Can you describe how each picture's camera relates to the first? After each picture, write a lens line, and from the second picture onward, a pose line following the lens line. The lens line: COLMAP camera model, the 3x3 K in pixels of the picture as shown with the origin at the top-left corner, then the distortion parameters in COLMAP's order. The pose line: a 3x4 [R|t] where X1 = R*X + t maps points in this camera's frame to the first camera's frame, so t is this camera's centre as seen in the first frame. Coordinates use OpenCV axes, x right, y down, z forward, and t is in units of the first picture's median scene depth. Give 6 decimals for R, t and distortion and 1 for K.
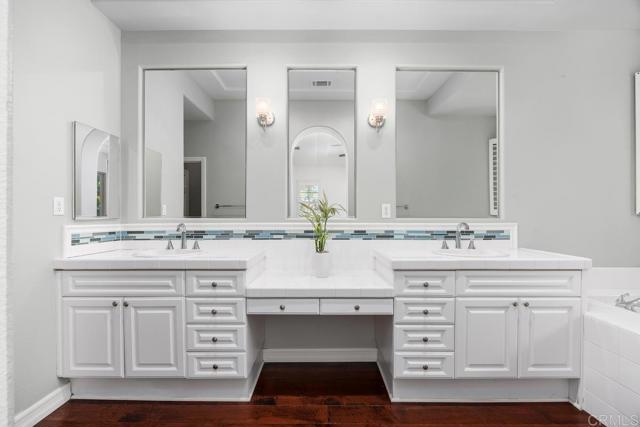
lens RADIAL K [[275.5, 0, 320.6], [0, 275.5, 216.0], [0, 0, 1]] dist [-0.000245, -0.000307]
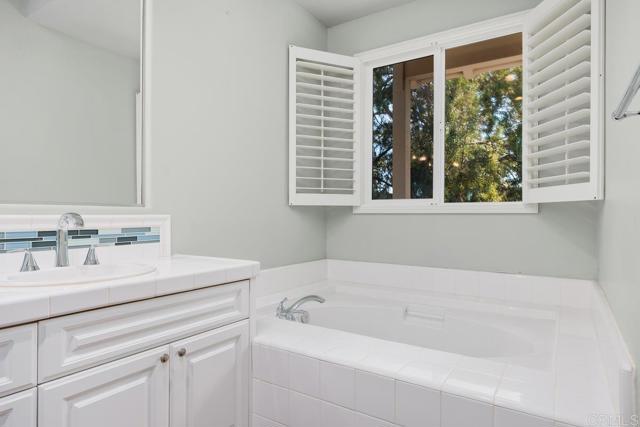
lens RADIAL K [[384.3, 0, 321.7], [0, 384.3, 214.8], [0, 0, 1]] dist [-0.000861, 0.000911]
pose [[0.550459, 0.000838, 0.834861, 0.201262], [-0.000251, 1.000000, -0.000839, 0.029769], [-0.834862, 0.000252, 0.550459, 0.267052]]
